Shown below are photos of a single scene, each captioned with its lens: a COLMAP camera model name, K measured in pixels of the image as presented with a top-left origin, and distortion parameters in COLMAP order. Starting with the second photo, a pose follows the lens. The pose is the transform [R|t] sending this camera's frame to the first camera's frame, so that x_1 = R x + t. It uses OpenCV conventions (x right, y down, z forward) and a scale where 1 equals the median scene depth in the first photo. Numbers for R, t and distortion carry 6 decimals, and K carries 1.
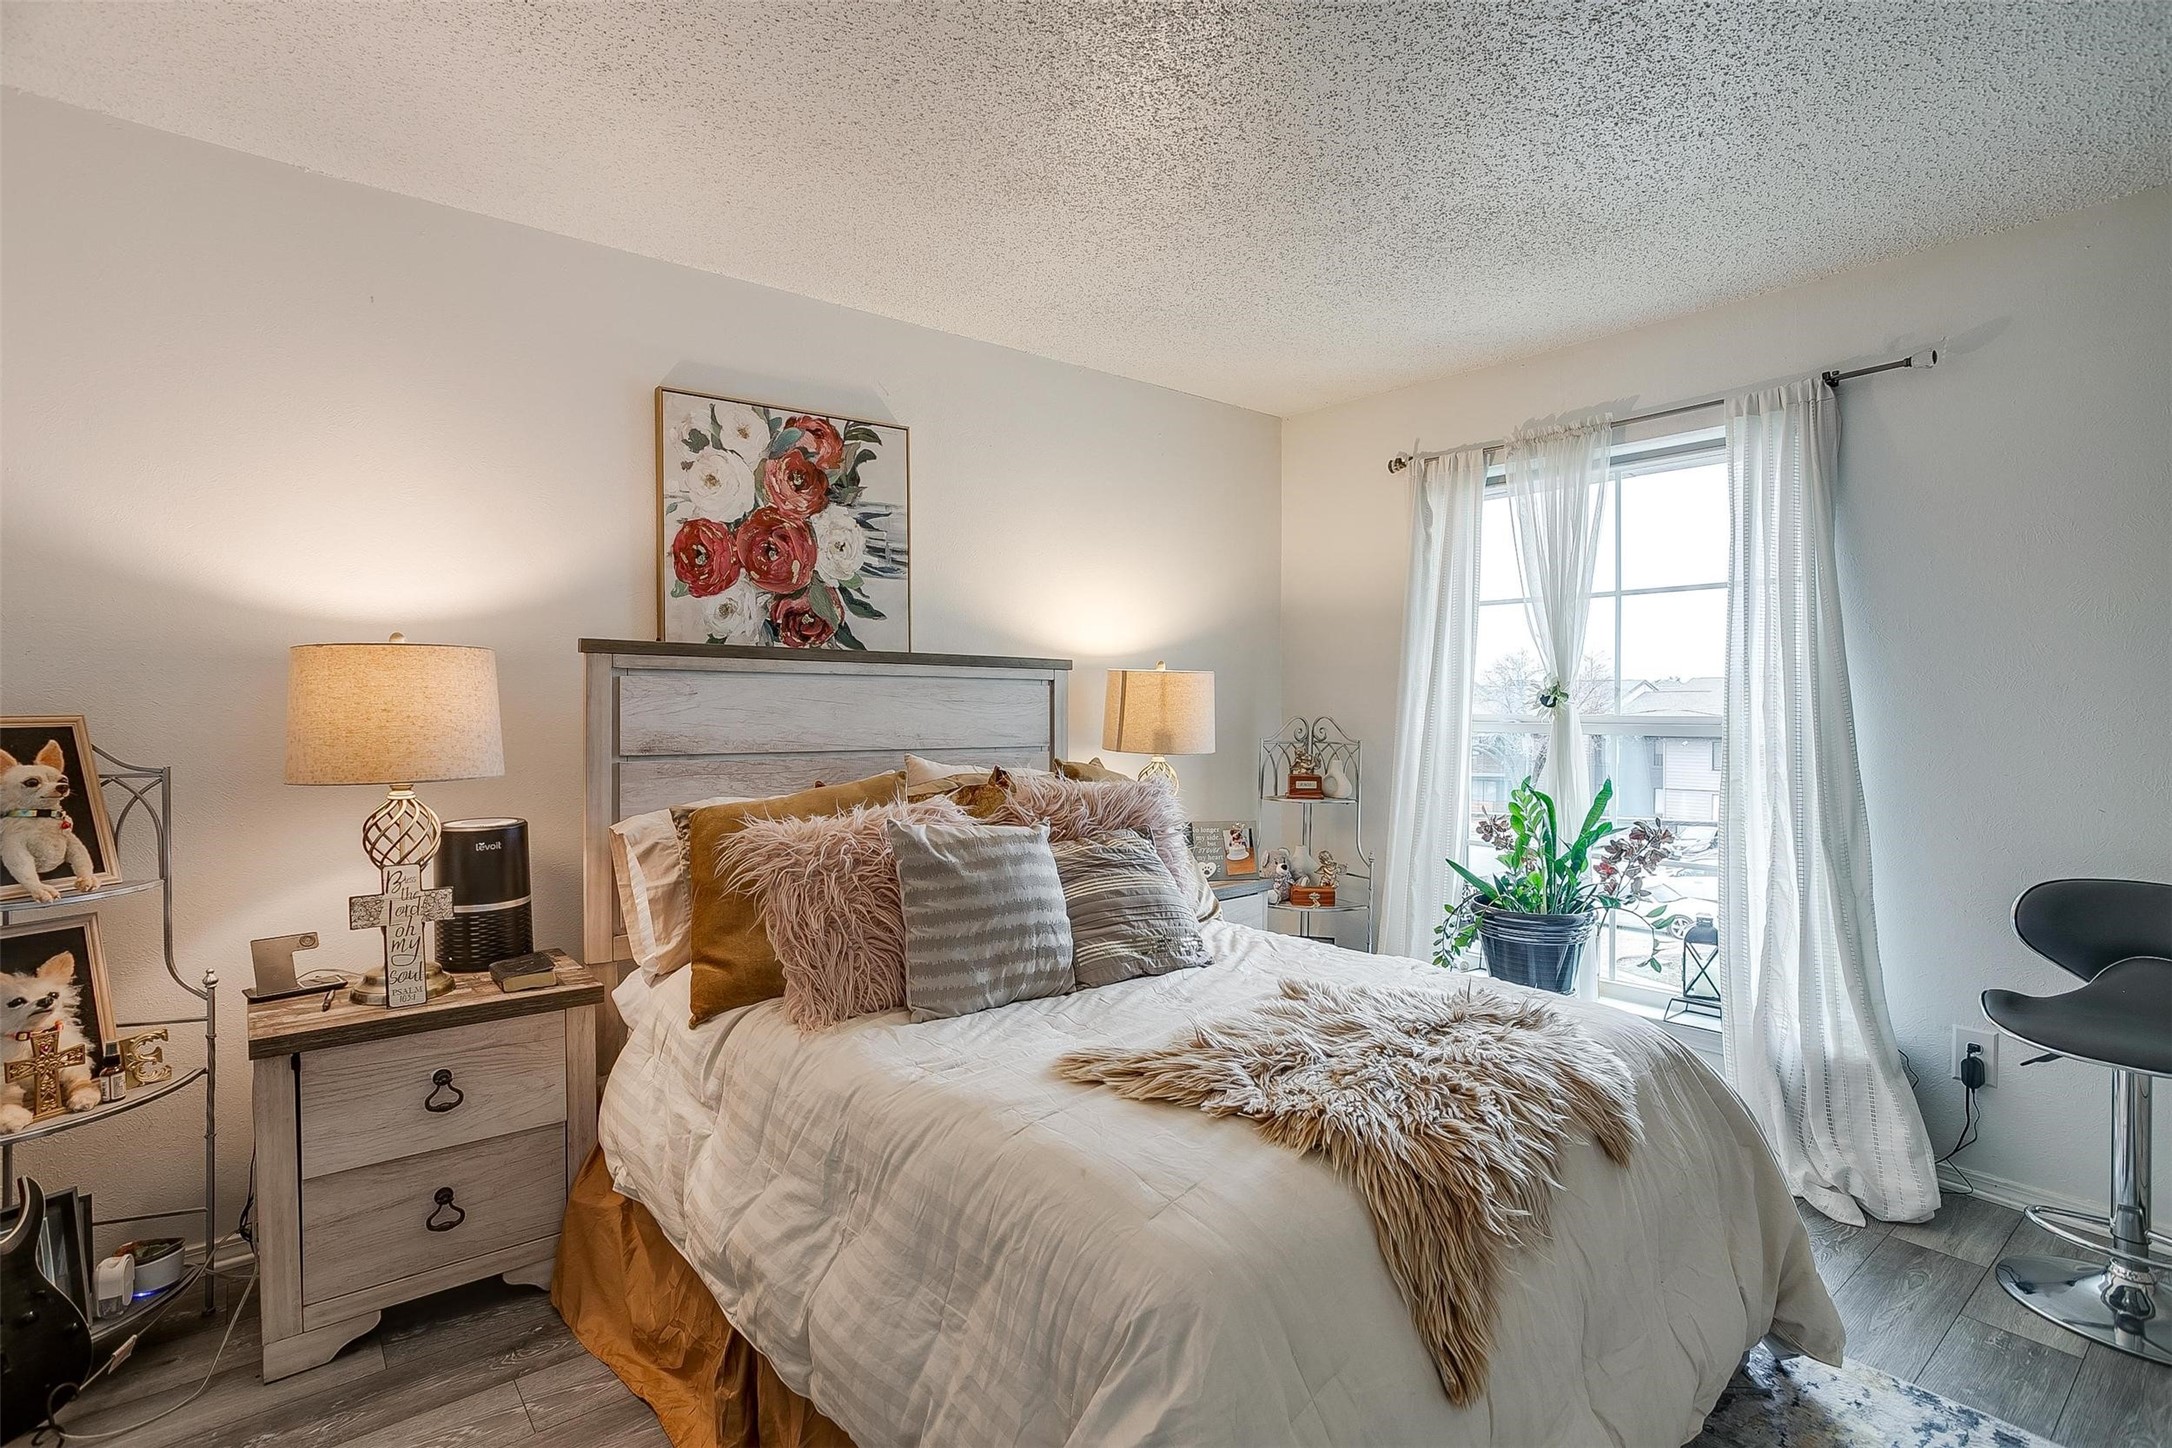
lens RADIAL K [[1068.2, 0, 1095.9], [0, 1068.2, 709.5], [0, 0, 1]] dist [-0.034176, 0.027933]
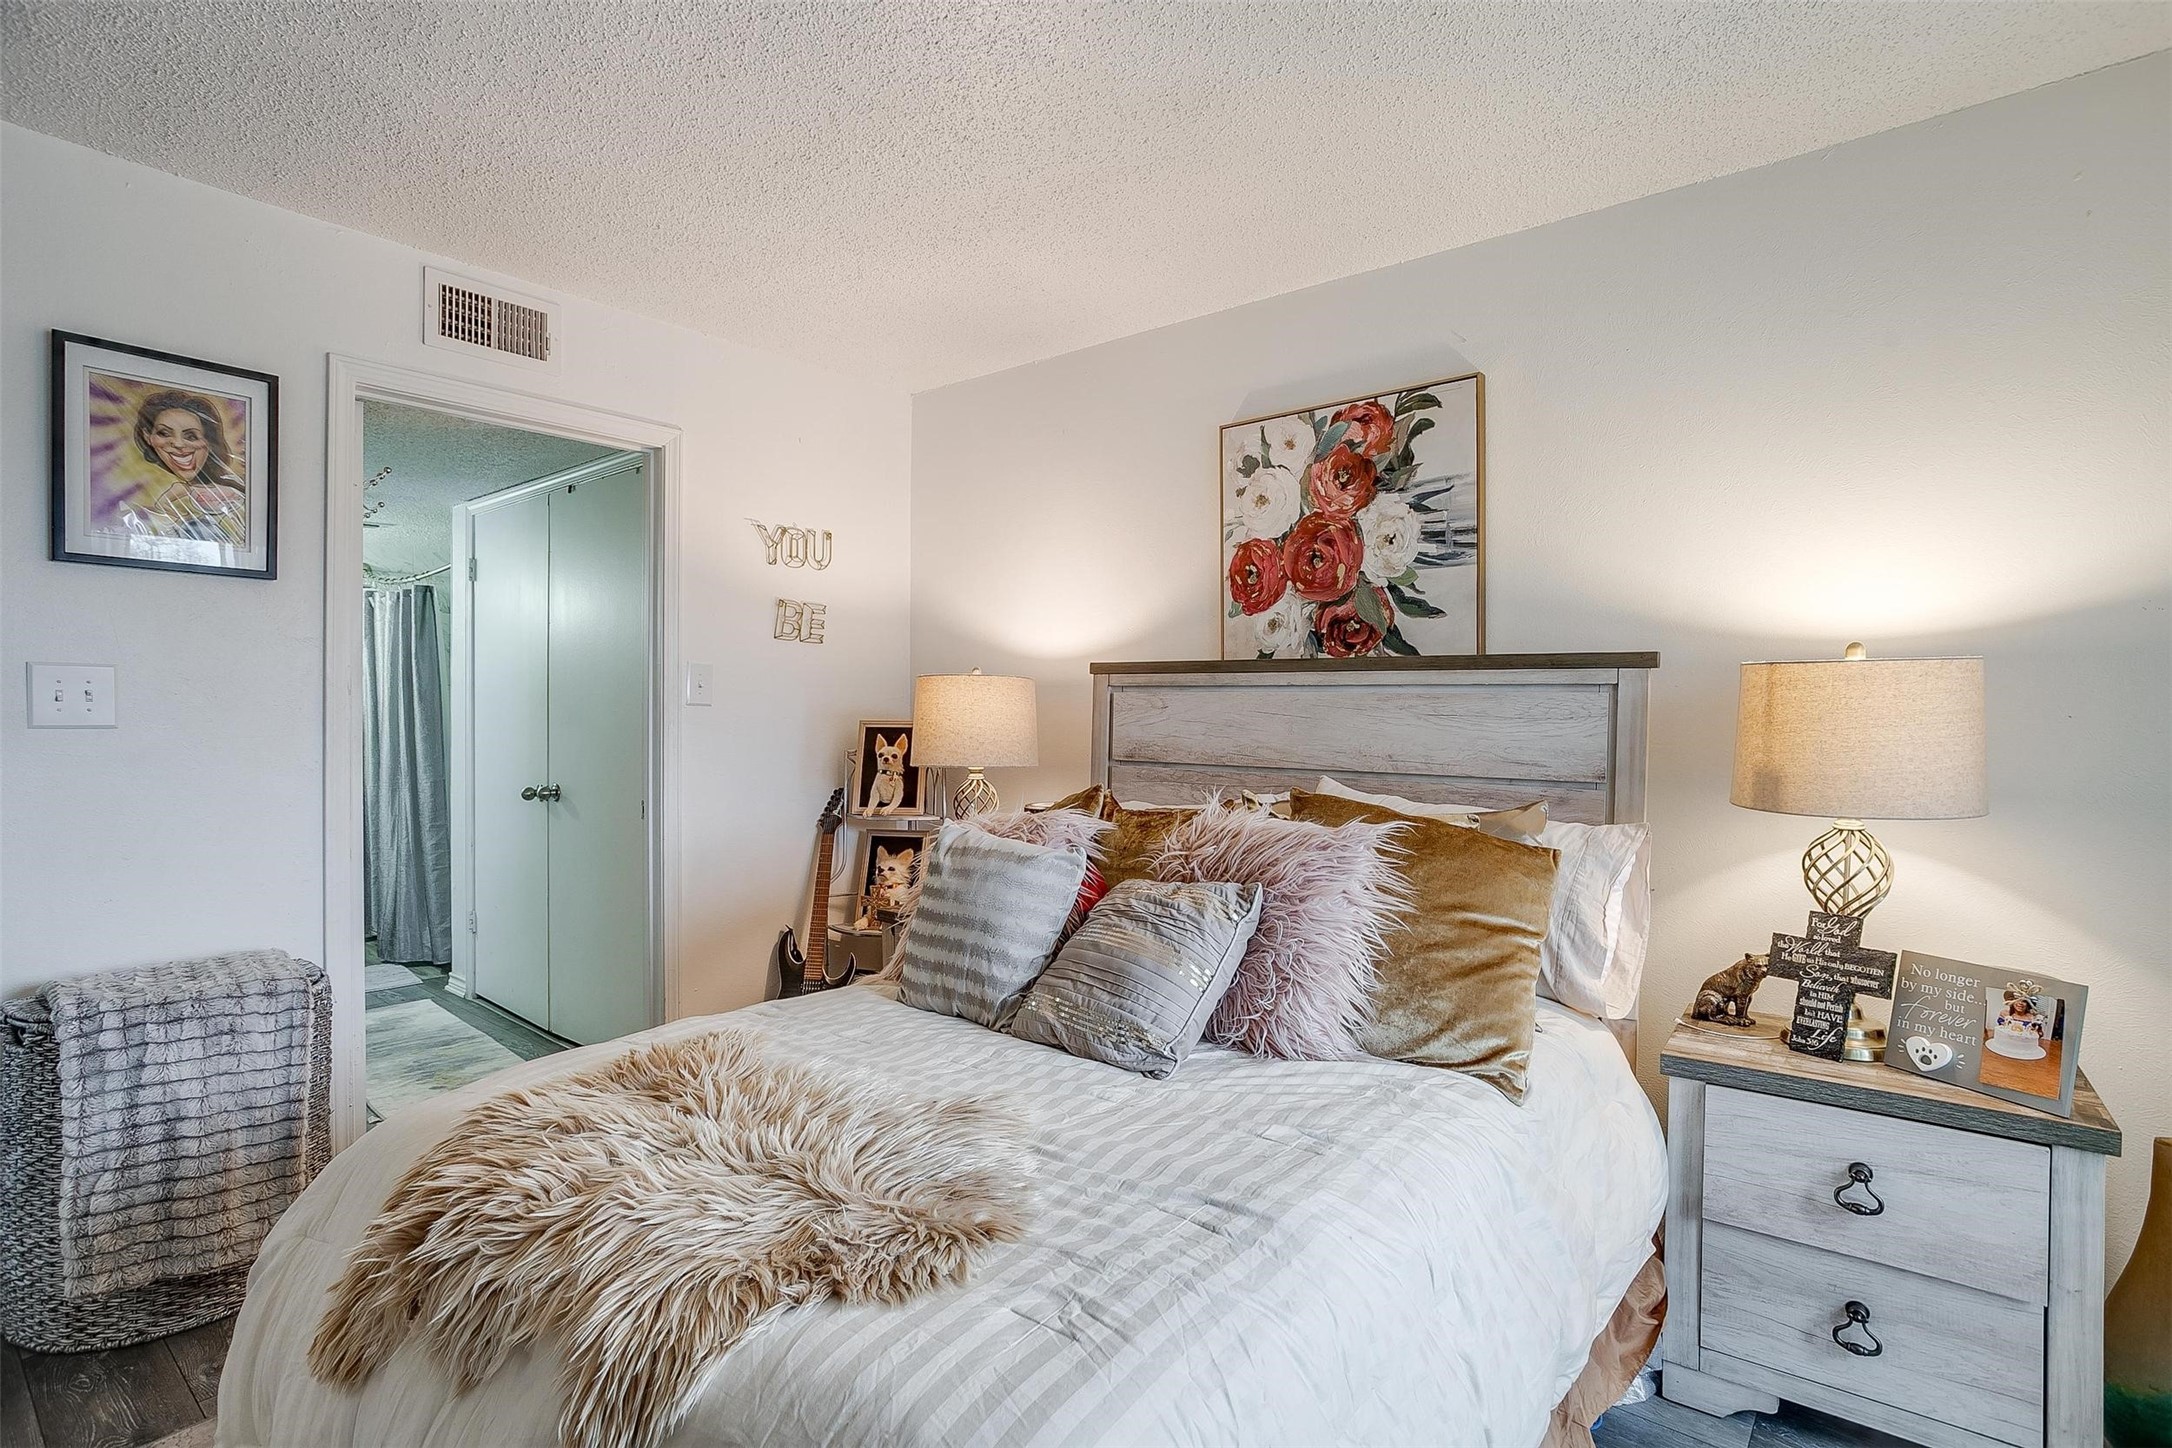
lens RADIAL K [[1084.0, 0, 1086.0], [0, 1084.0, 724.0], [0, 0, 1]] dist [-0.056327, 0.030892]
pose [[0.192145, 0.005968, -0.981348, 0.600826], [-0.016712, 0.999856, 0.002808, 0.000668], [0.981224, 0.015861, 0.192217, 0.605013]]
